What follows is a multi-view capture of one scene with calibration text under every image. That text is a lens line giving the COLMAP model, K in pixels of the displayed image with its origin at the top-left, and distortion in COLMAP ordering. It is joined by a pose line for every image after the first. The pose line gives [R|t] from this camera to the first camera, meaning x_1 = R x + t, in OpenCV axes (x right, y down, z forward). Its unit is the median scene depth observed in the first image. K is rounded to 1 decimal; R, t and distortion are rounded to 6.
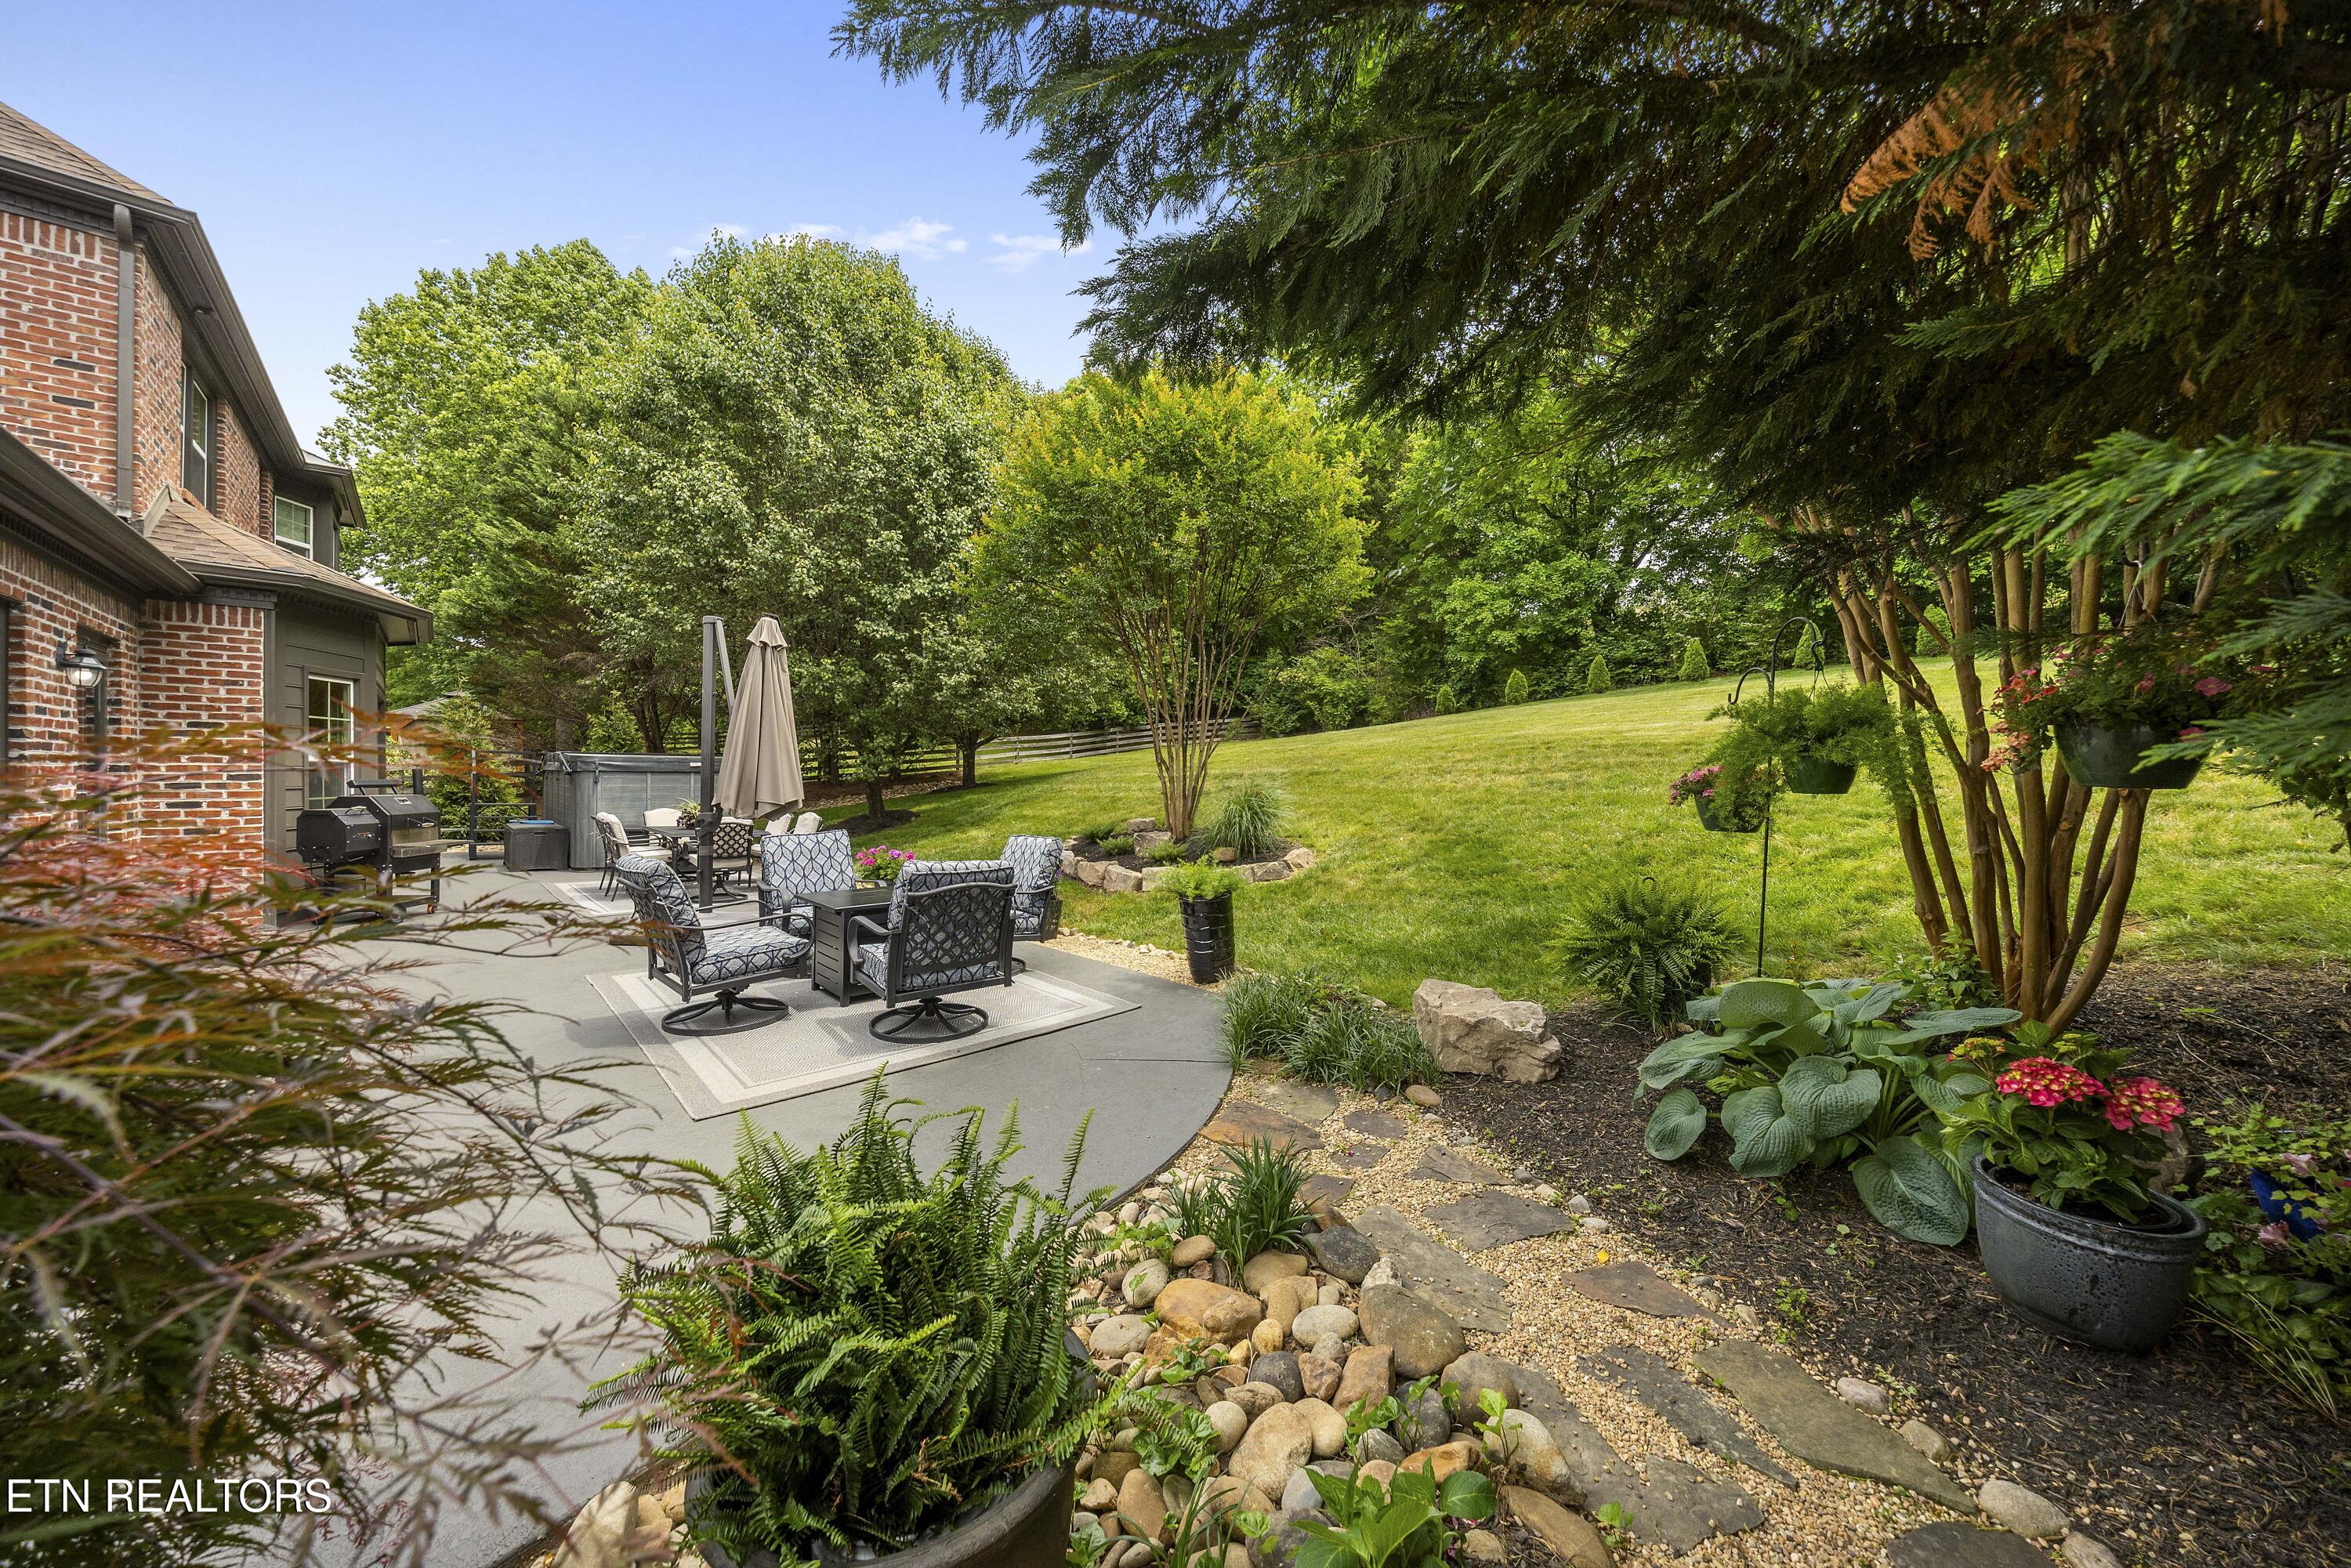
lens RADIAL K [[841.3, 0, 1171.0], [0, 841.3, 773.1], [0, 0, 1]] dist [-0.020849, 0.001164]
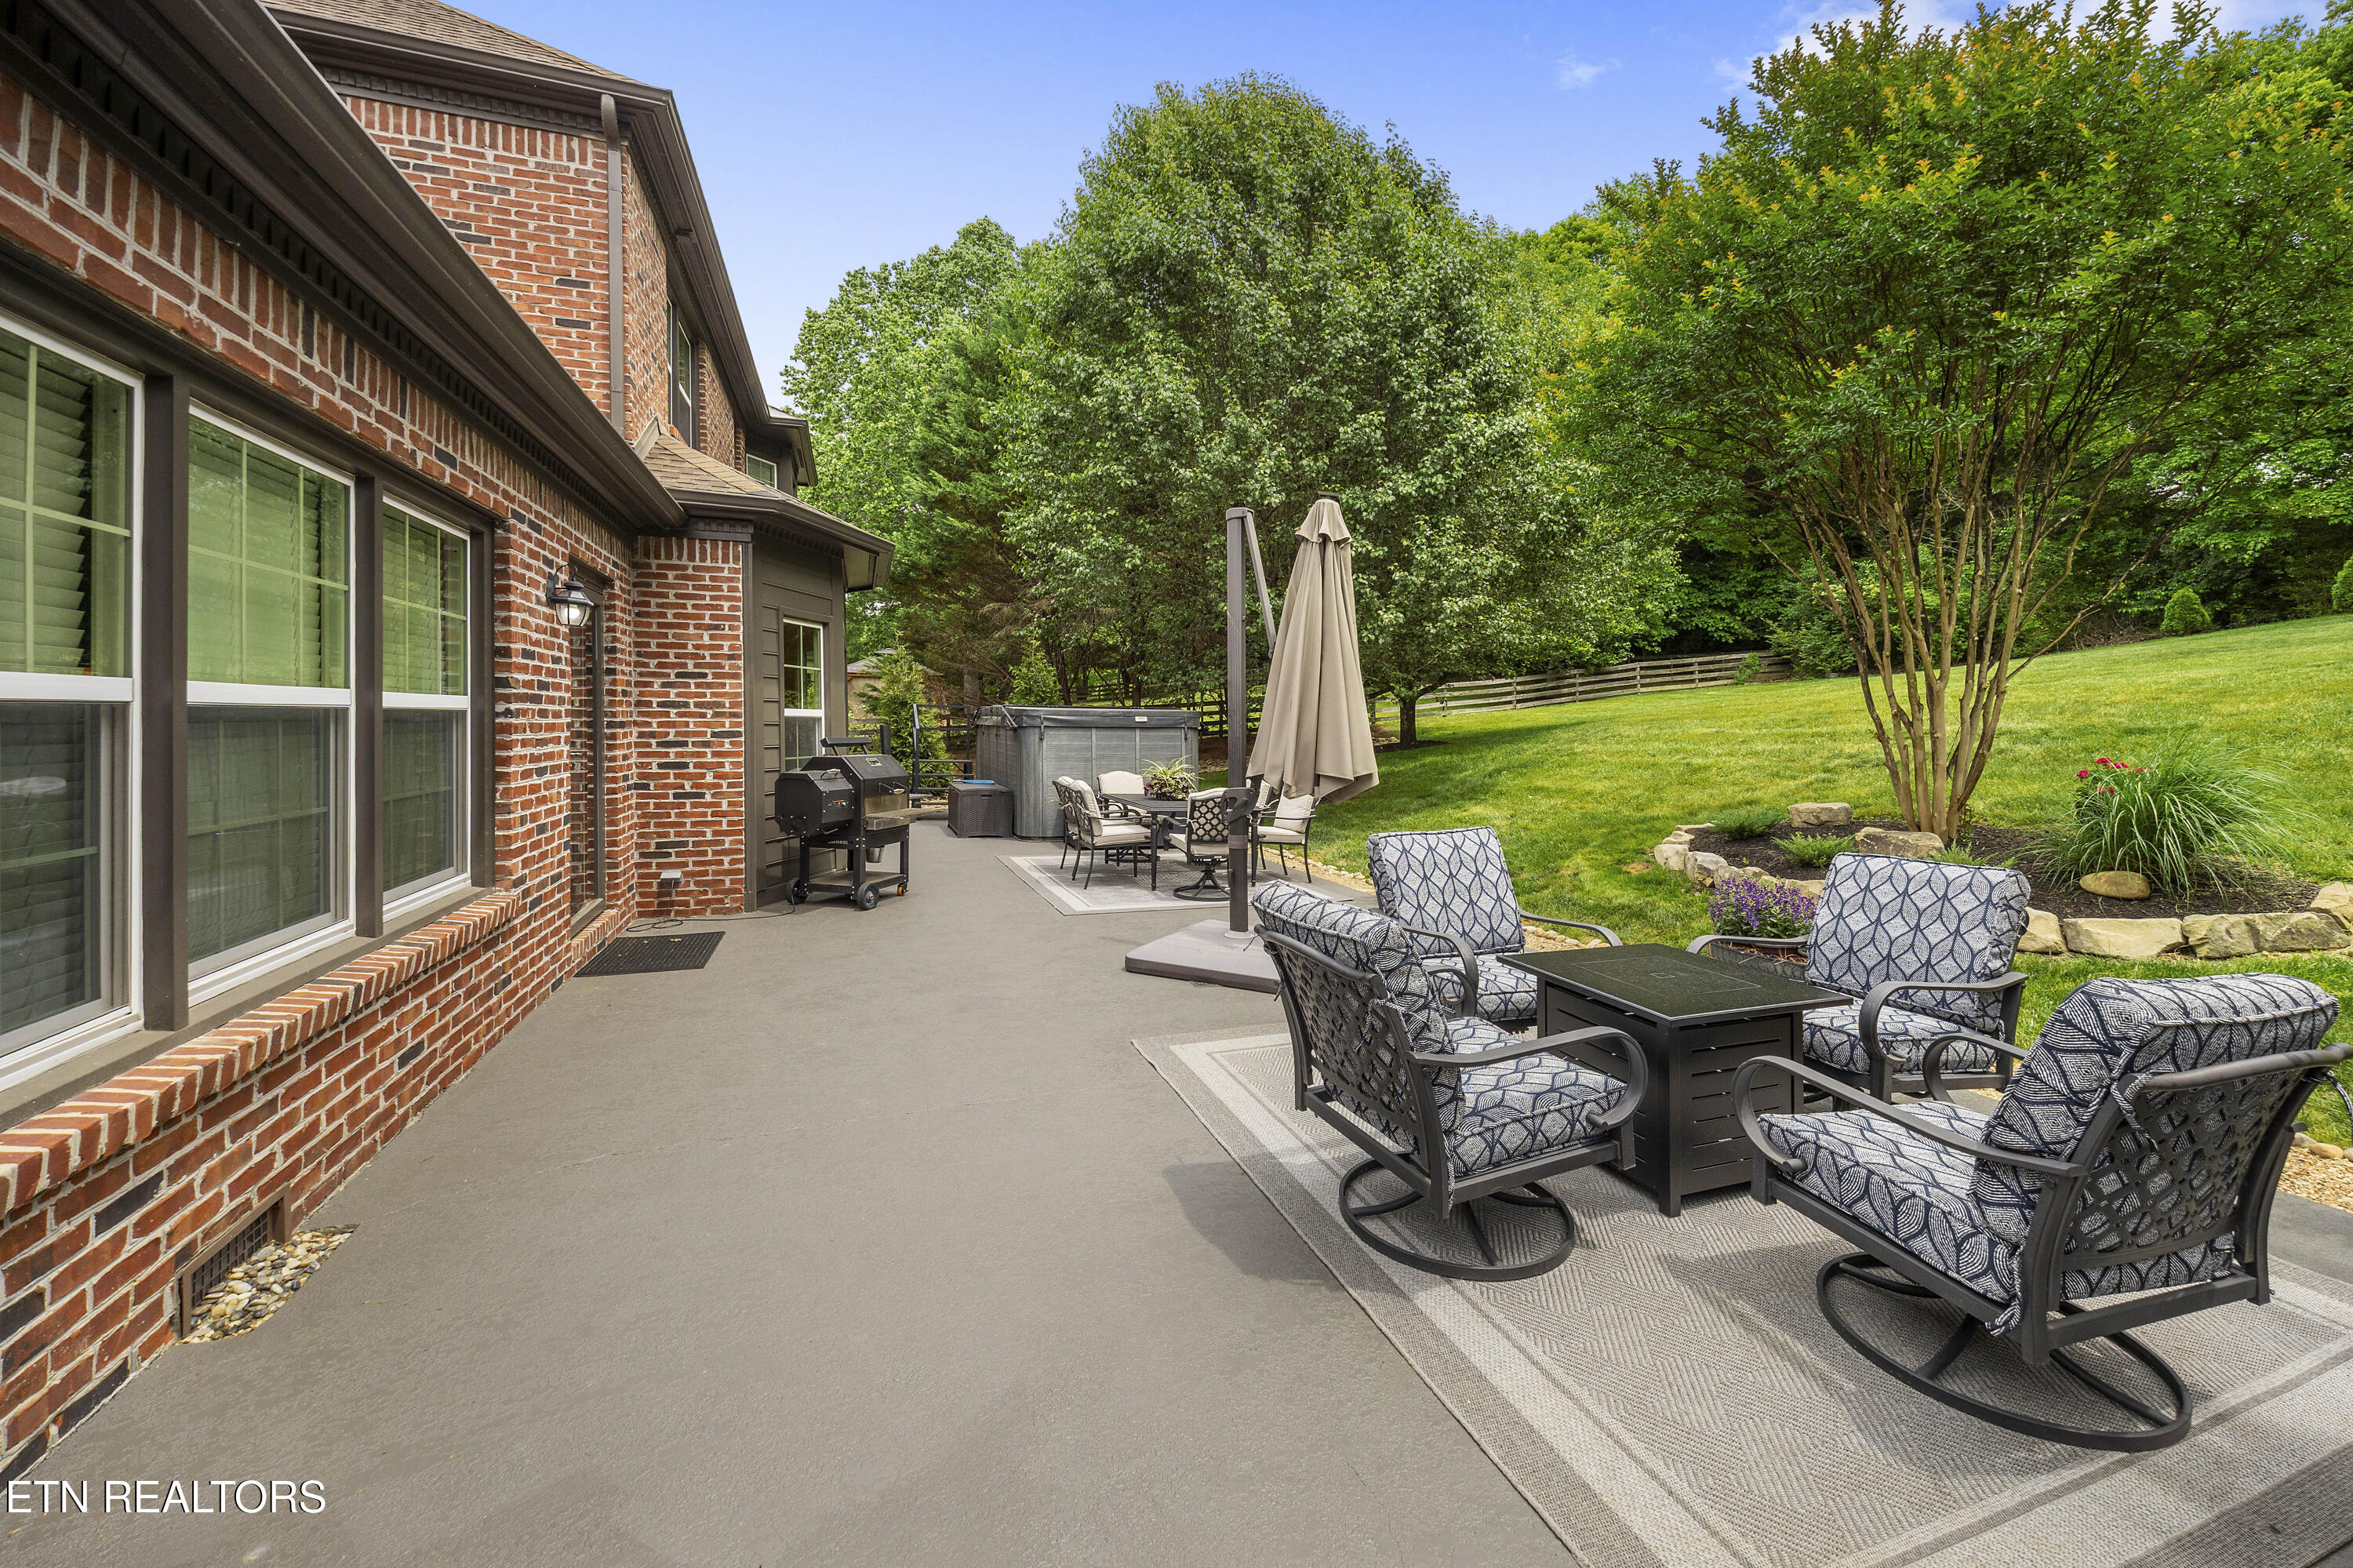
lens RADIAL K [[893.5, 0, 1191.5], [0, 893.5, 741.6], [0, 0, 1]] dist [0.000325, -0.001153]
pose [[0.933142, 0.006191, -0.359455, -0.320283], [0.000025, 0.999851, 0.017286, -0.003745], [0.359508, -0.016140, 0.933002, 0.285804]]
